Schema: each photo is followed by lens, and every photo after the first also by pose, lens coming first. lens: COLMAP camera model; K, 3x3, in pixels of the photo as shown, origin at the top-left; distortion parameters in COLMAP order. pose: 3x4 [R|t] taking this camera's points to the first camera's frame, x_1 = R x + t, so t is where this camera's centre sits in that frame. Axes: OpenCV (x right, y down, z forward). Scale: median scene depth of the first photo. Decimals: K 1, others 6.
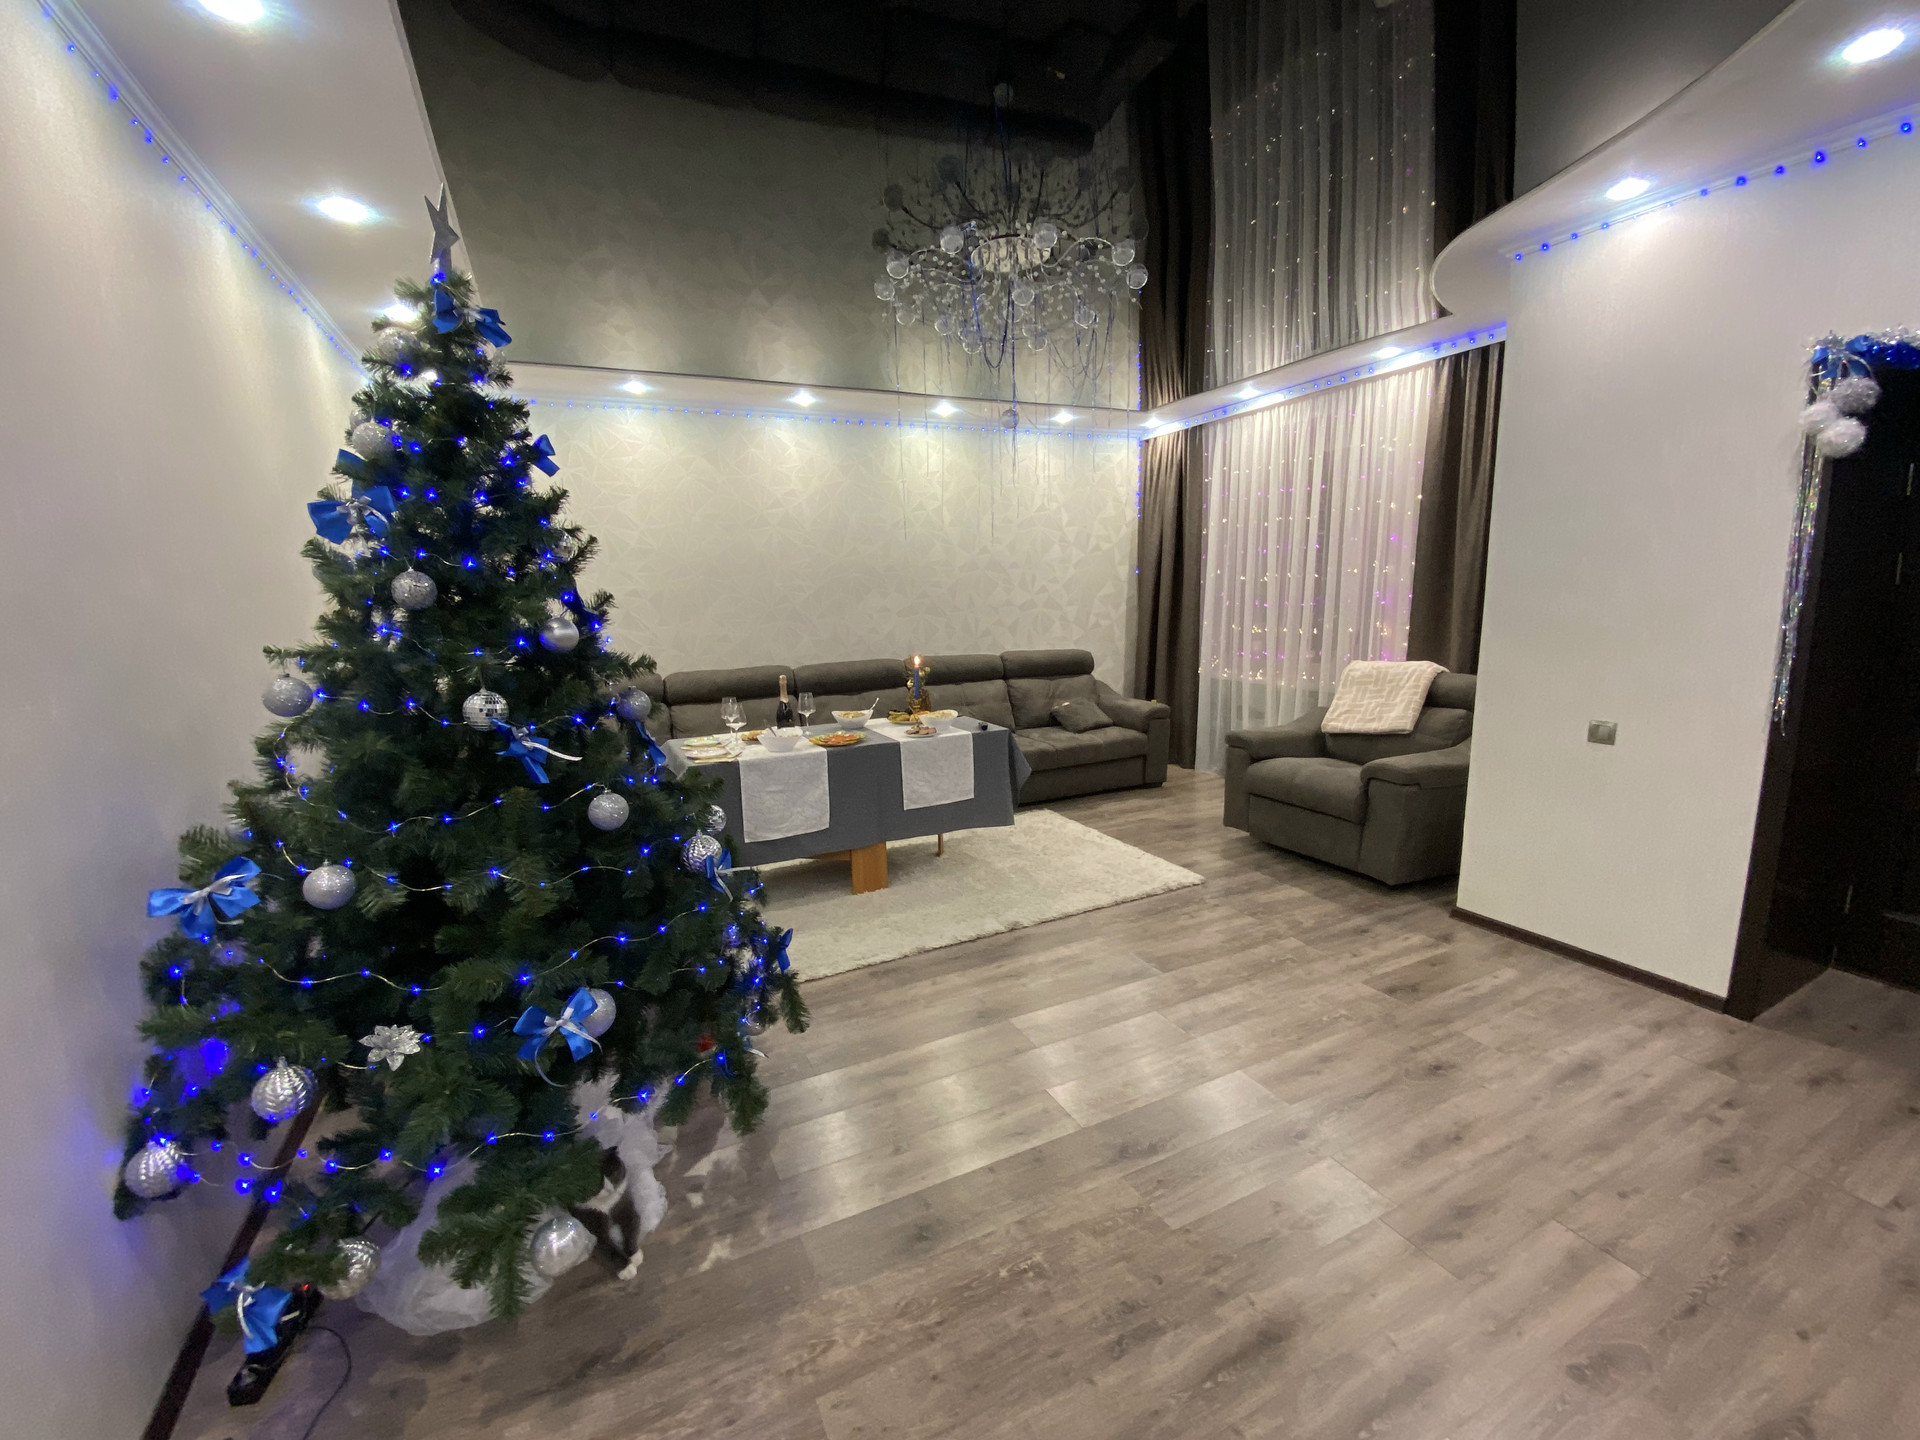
lens RADIAL K [[790.0, 0, 960.0], [0, 790.0, 720.0], [0, 0, 1]] dist [0.009249, -0.015693]
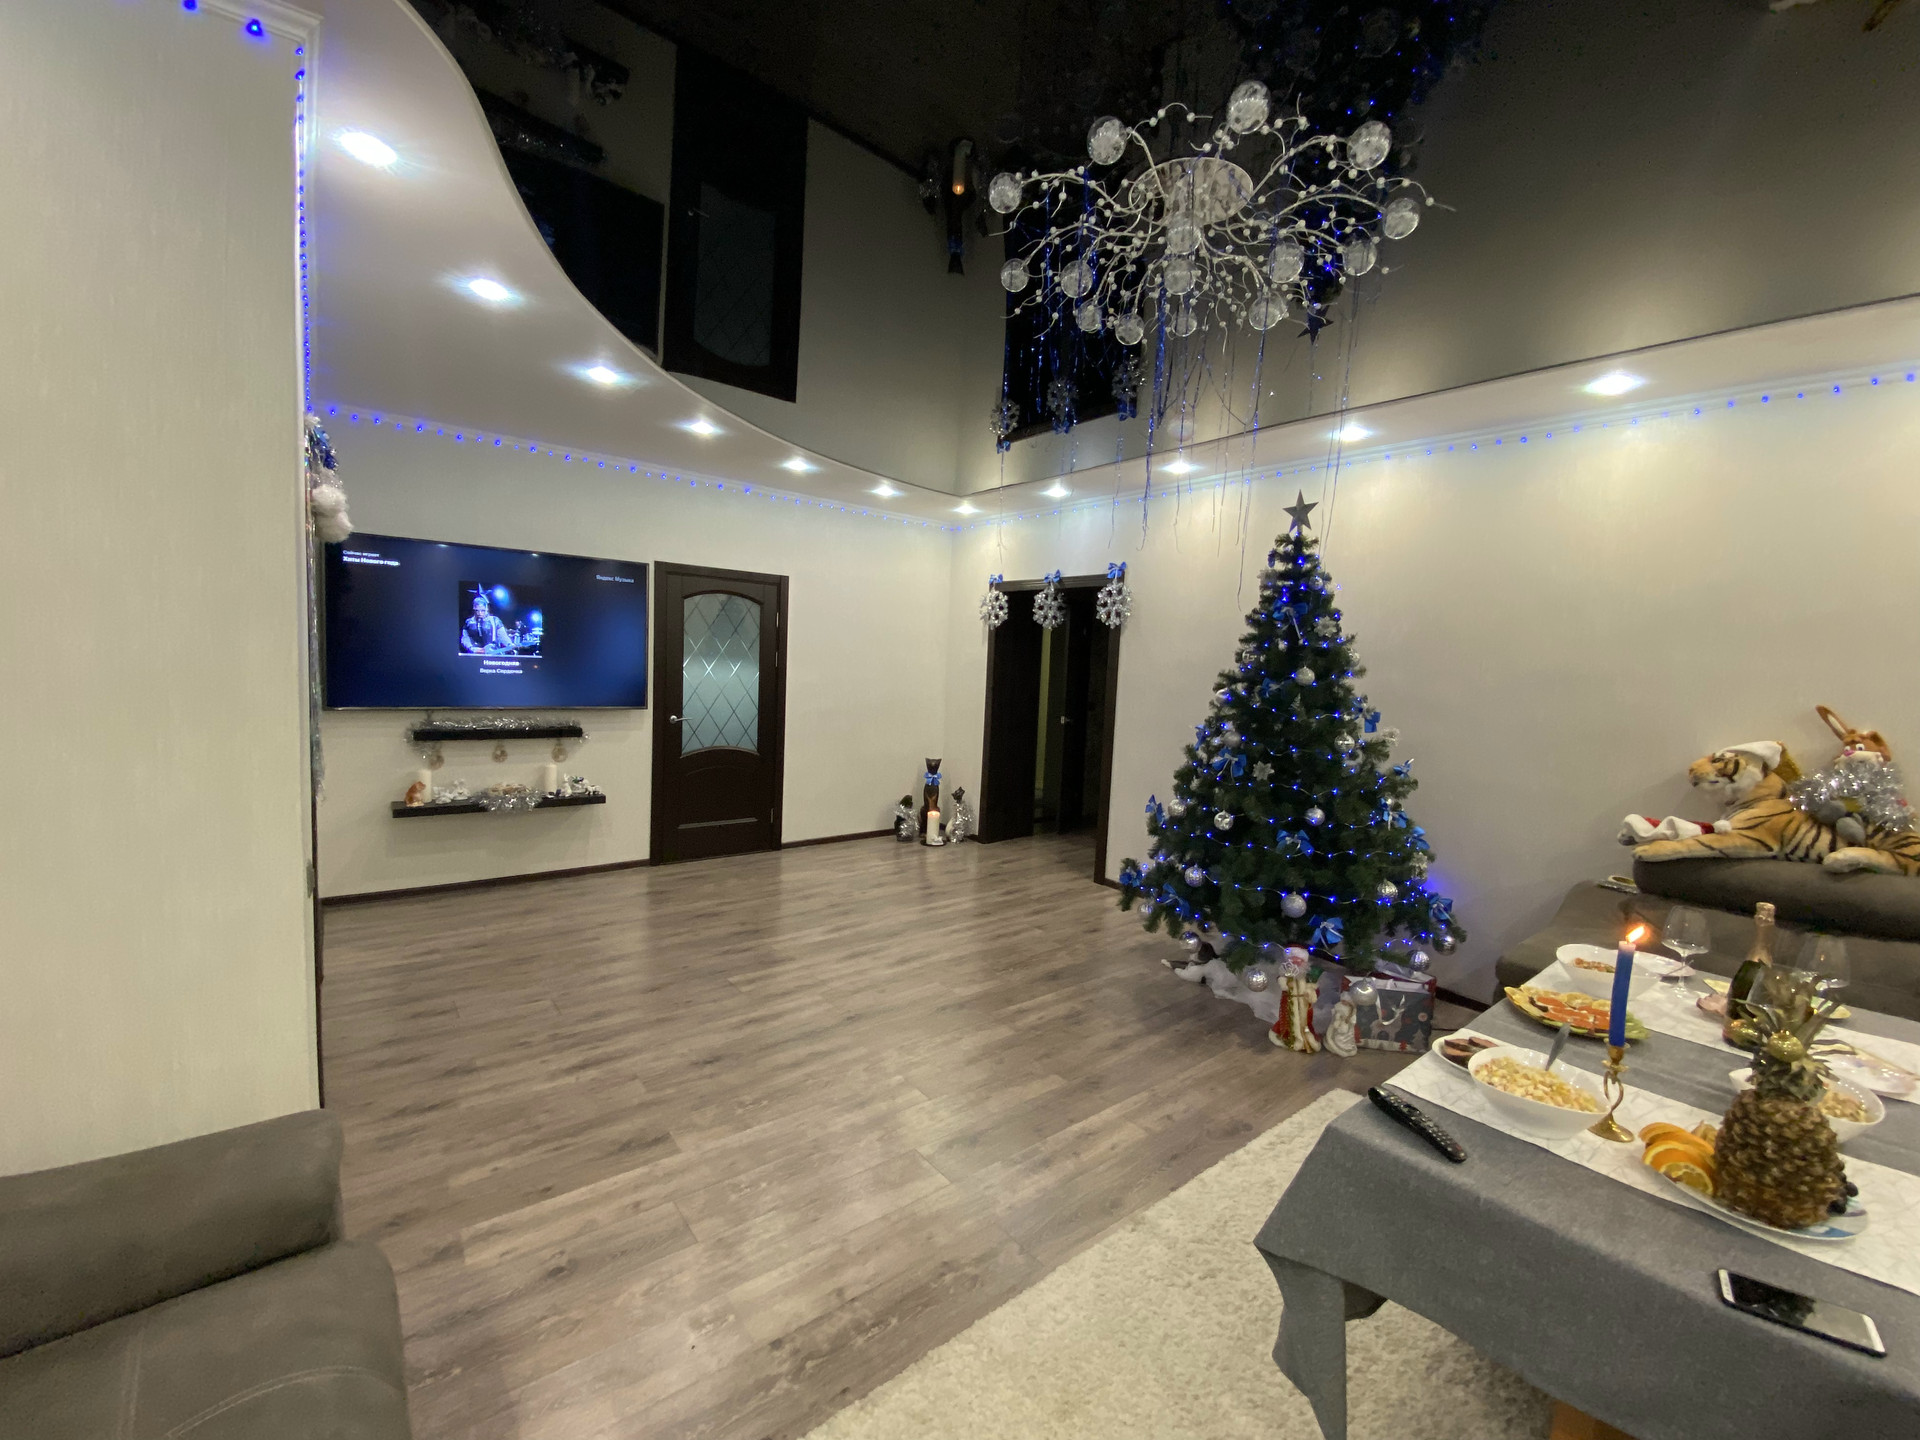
lens RADIAL K [[790.0, 0, 960.0], [0, 790.0, 720.0], [0, 0, 1]] dist [0.009249, -0.015693]
pose [[-0.976068, -0.011281, -0.217174, 0.491110], [-0.063349, 0.970091, 0.234328, -0.381734], [0.208035, 0.242477, -0.947590, 2.089173]]
